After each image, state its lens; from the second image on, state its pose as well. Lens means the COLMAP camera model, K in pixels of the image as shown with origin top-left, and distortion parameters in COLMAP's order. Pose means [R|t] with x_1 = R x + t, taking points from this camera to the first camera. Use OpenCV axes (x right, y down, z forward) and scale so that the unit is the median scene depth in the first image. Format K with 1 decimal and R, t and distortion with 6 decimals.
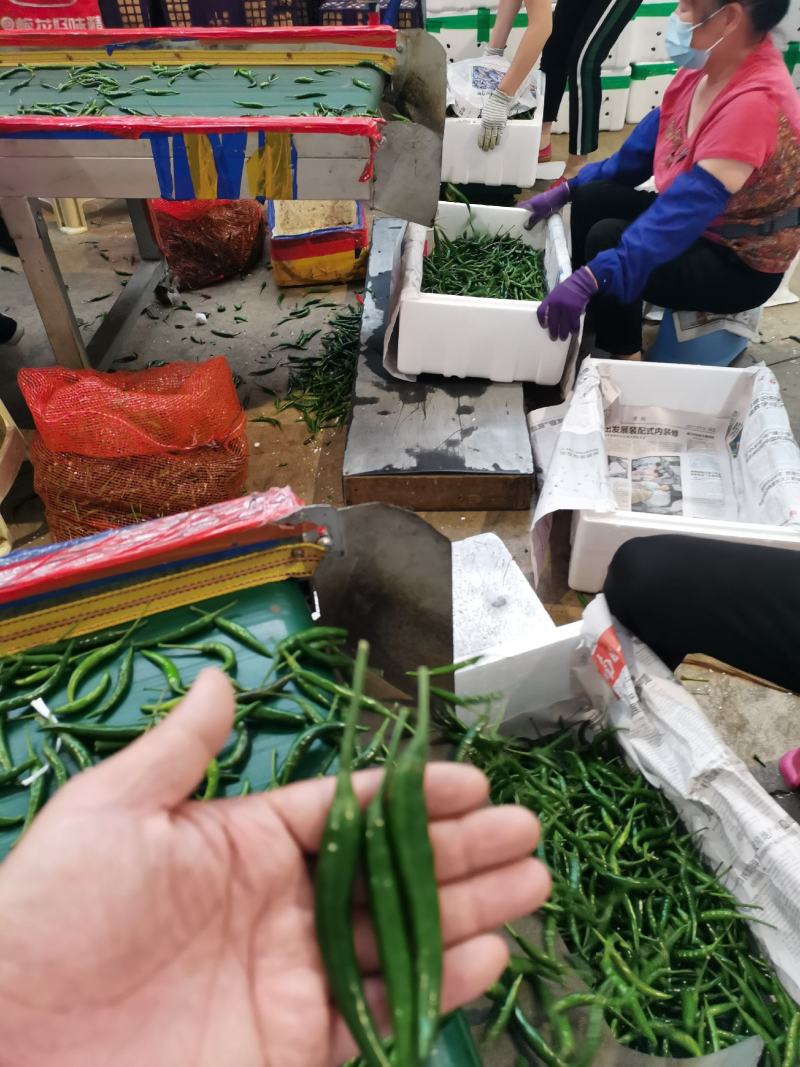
lens RADIAL K [[844.3, 0, 400.0], [0, 844.3, 533.5], [0, 0, 1]] dist [0.024676, -0.004640]
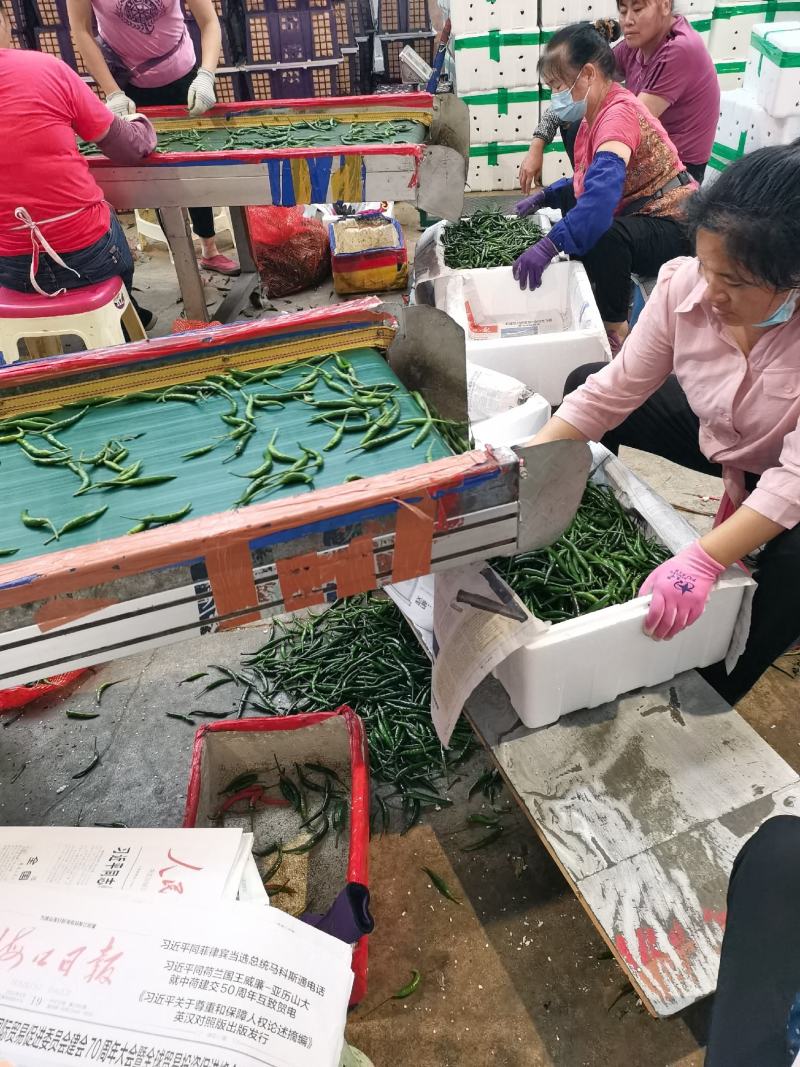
lens RADIAL K [[844.3, 0, 400.0], [0, 844.3, 533.5], [0, 0, 1]] dist [0.024676, -0.004640]
pose [[0.998751, -0.009273, -0.049098, 0.004020], [0.004644, 0.995603, -0.093560, 0.309266], [0.049750, 0.093215, 0.994402, -0.389763]]
